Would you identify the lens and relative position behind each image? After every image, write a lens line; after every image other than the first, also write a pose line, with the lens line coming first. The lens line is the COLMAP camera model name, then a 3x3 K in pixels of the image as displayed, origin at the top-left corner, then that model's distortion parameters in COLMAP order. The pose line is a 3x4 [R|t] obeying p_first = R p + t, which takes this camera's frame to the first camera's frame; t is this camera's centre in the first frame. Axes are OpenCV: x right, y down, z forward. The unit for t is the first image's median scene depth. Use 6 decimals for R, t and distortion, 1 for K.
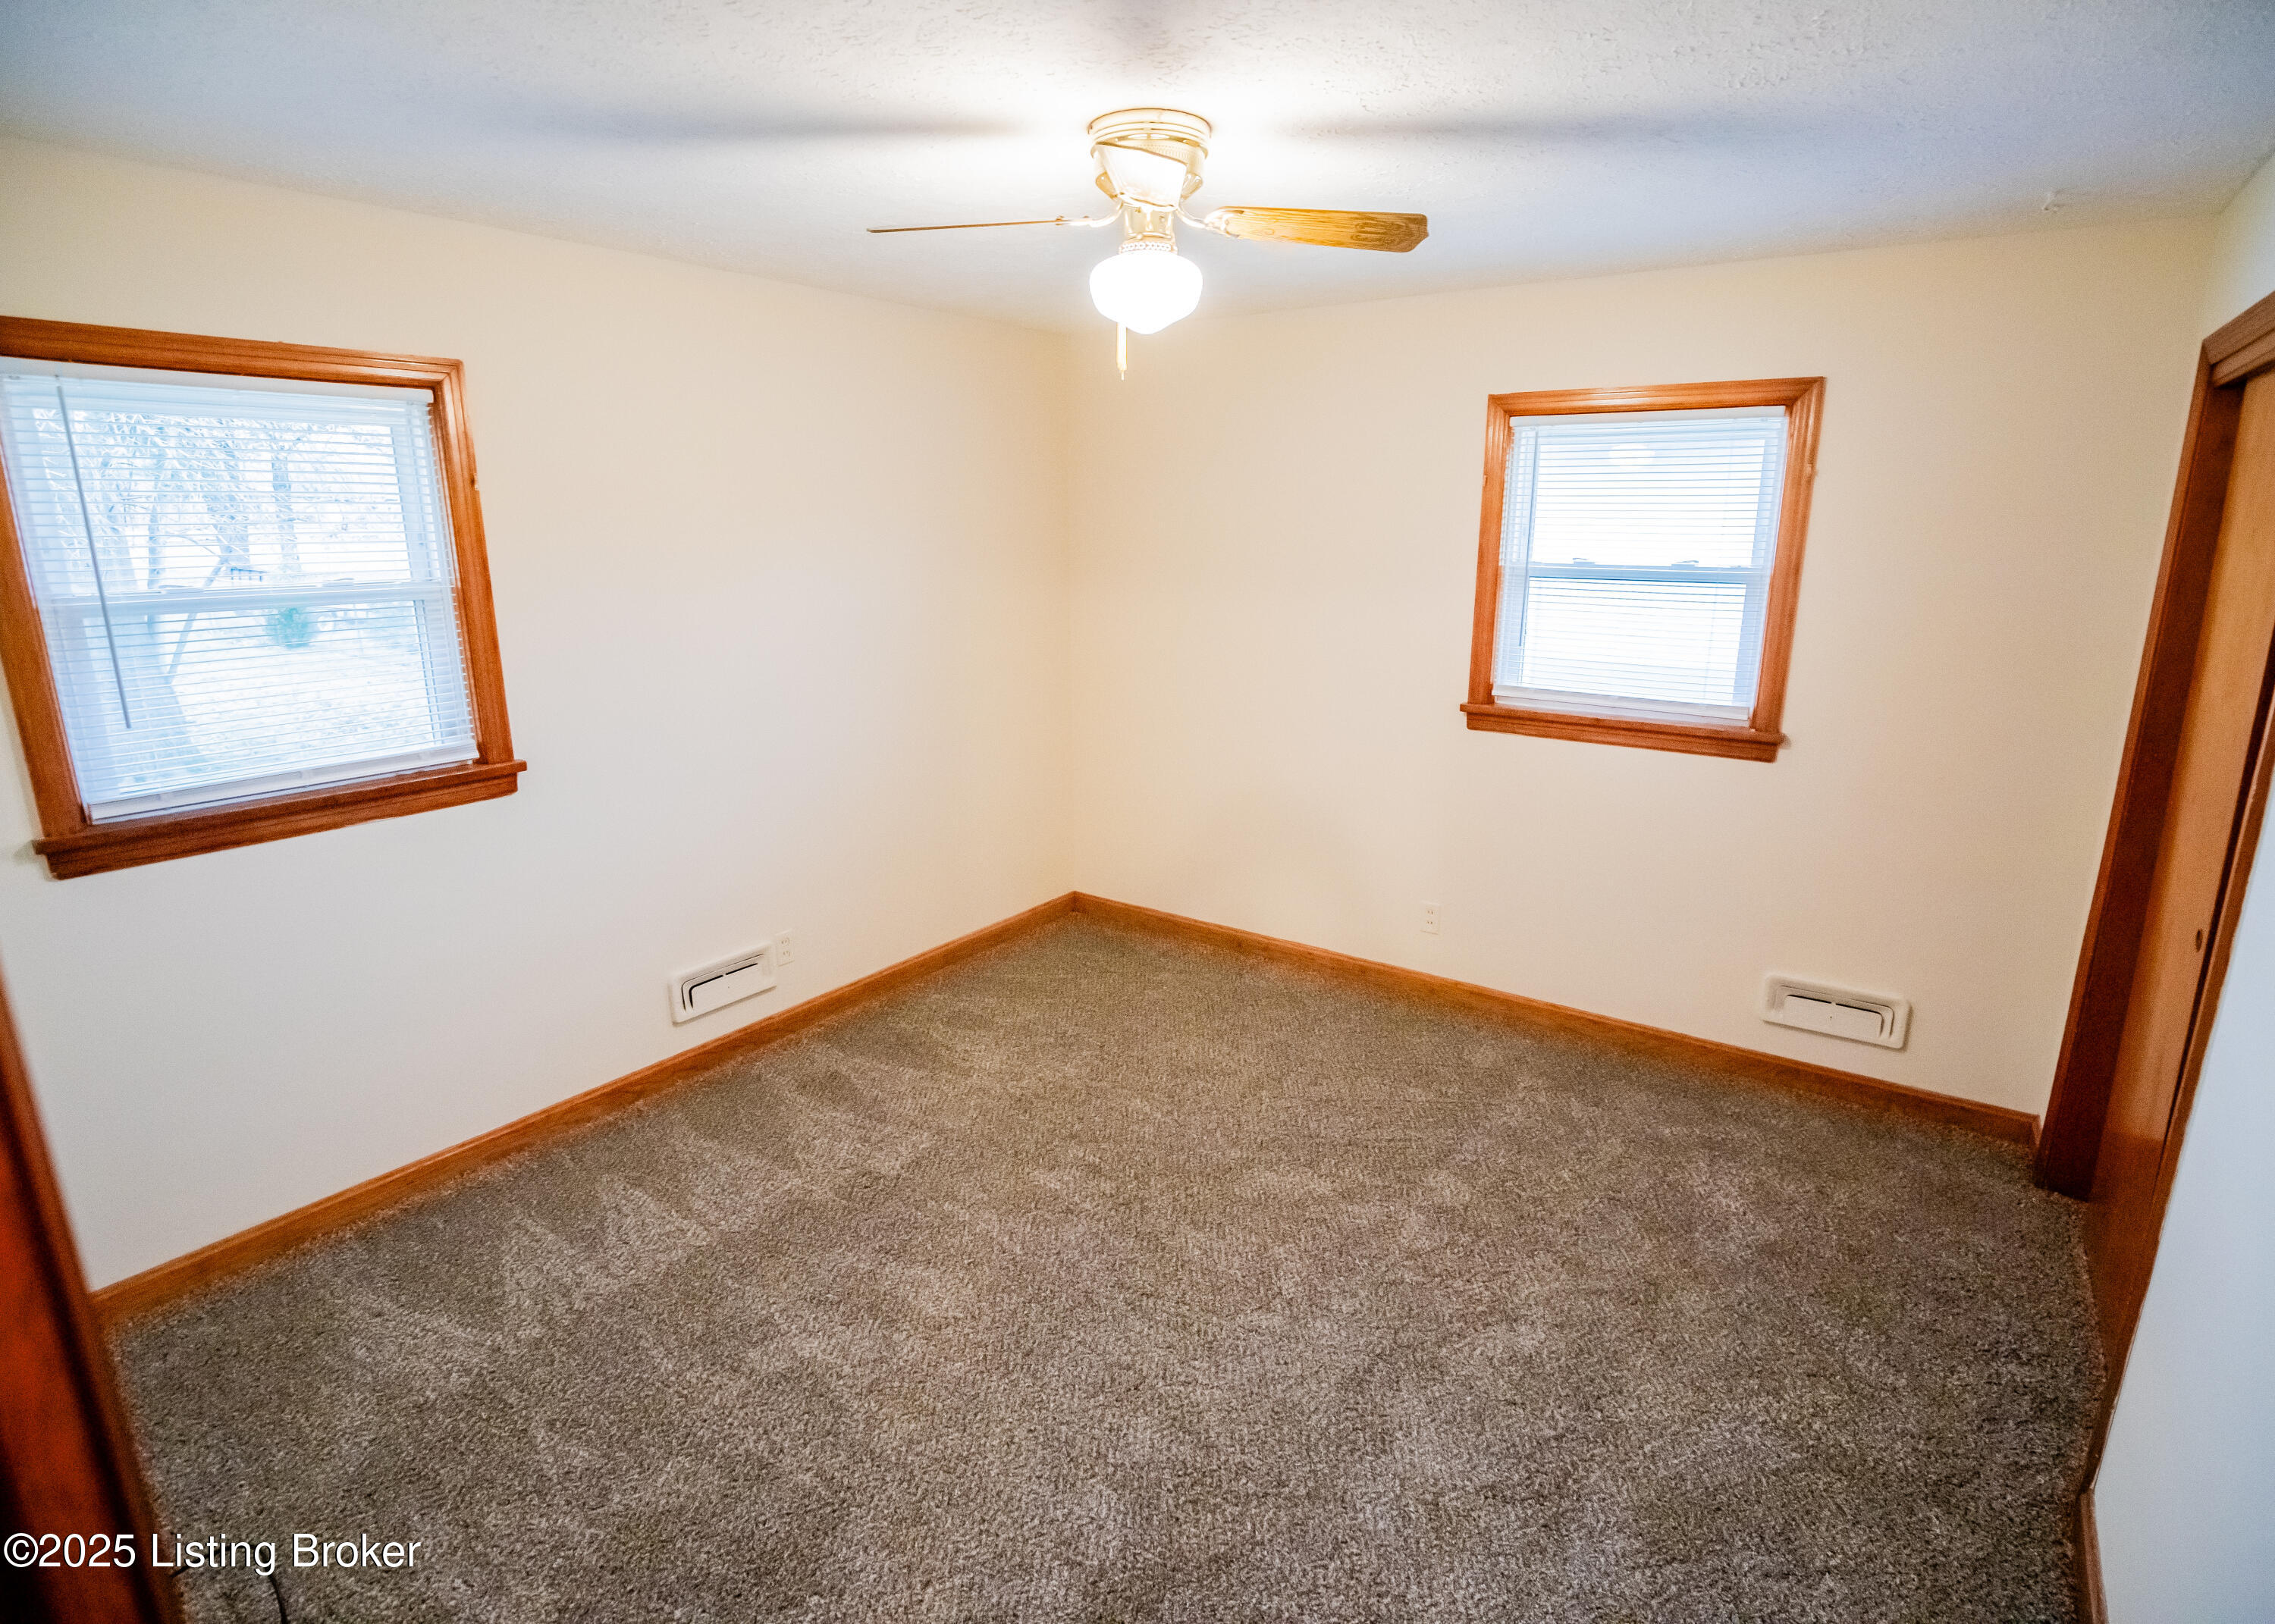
lens RADIAL K [[1126.9, 0, 1142.3], [0, 1126.9, 806.6], [0, 0, 1]] dist [-0.035176, 0.005975]
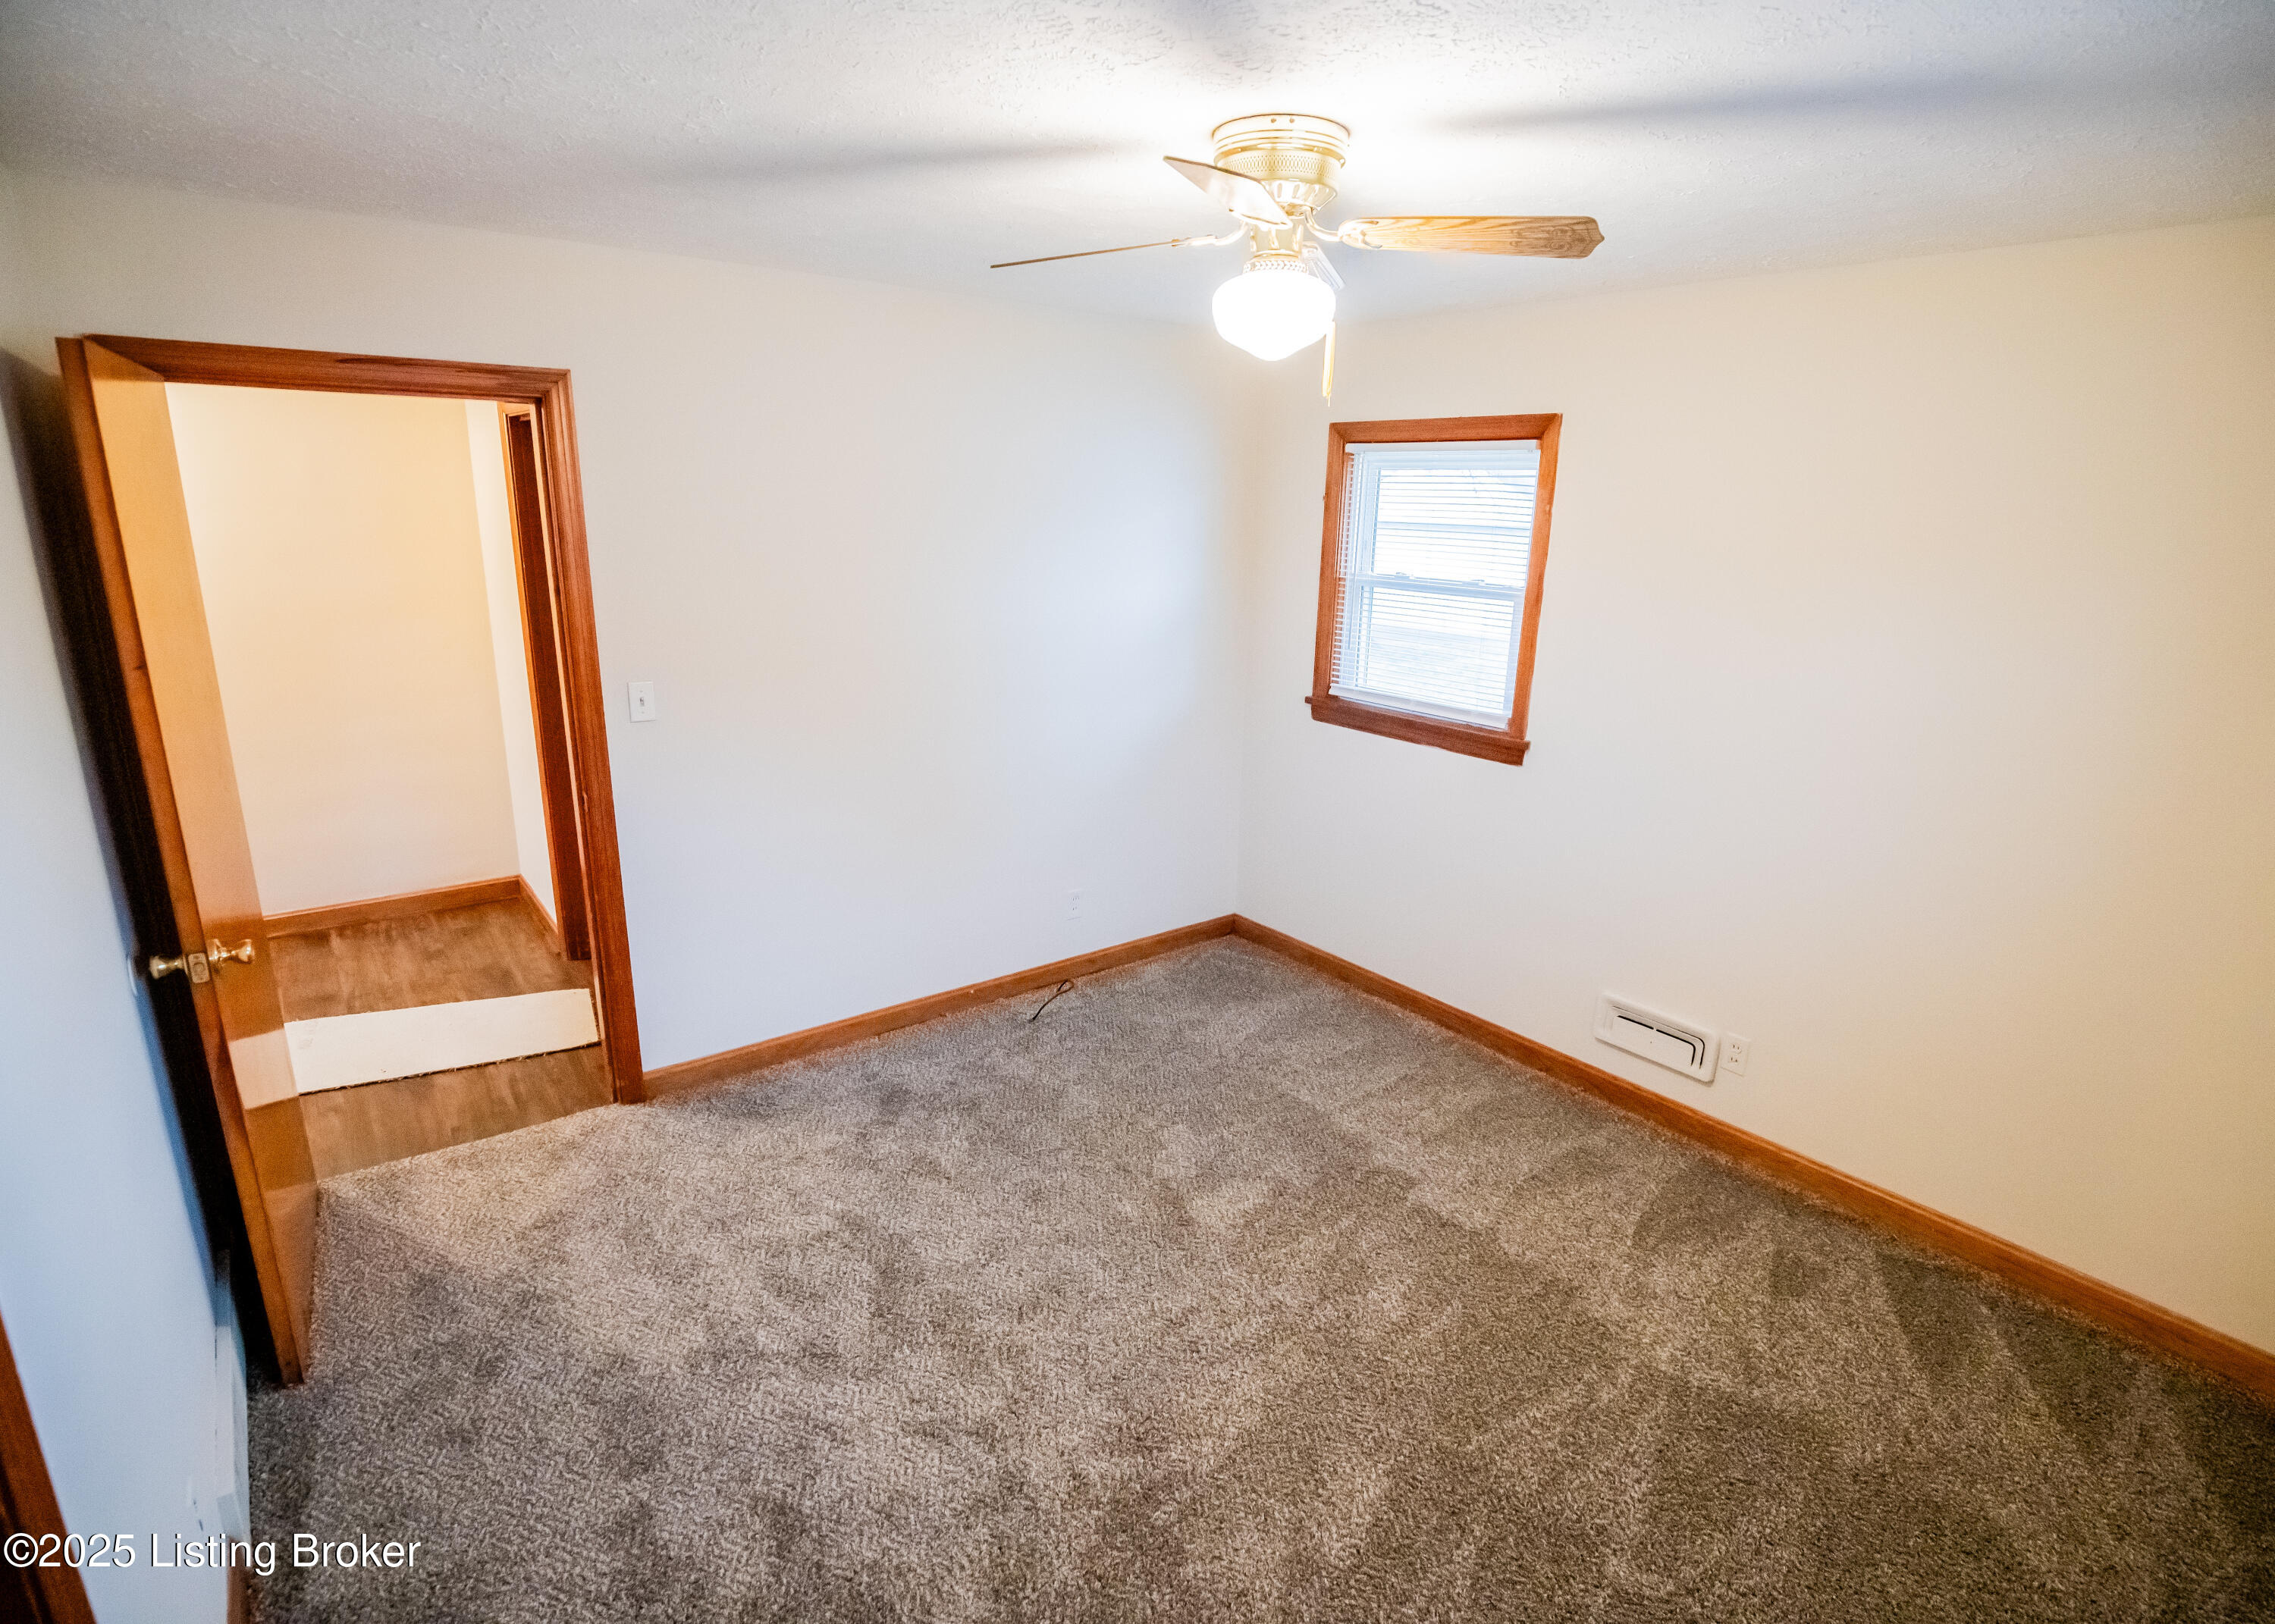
lens RADIAL K [[1126.9, 0, 1142.3], [0, 1126.9, 806.6], [0, 0, 1]] dist [-0.035176, 0.005975]
pose [[-0.274740, 0.244193, -0.929993, 0.627545], [-0.266301, 0.910053, 0.317628, -0.223440], [0.923906, 0.334924, -0.184999, 0.762442]]
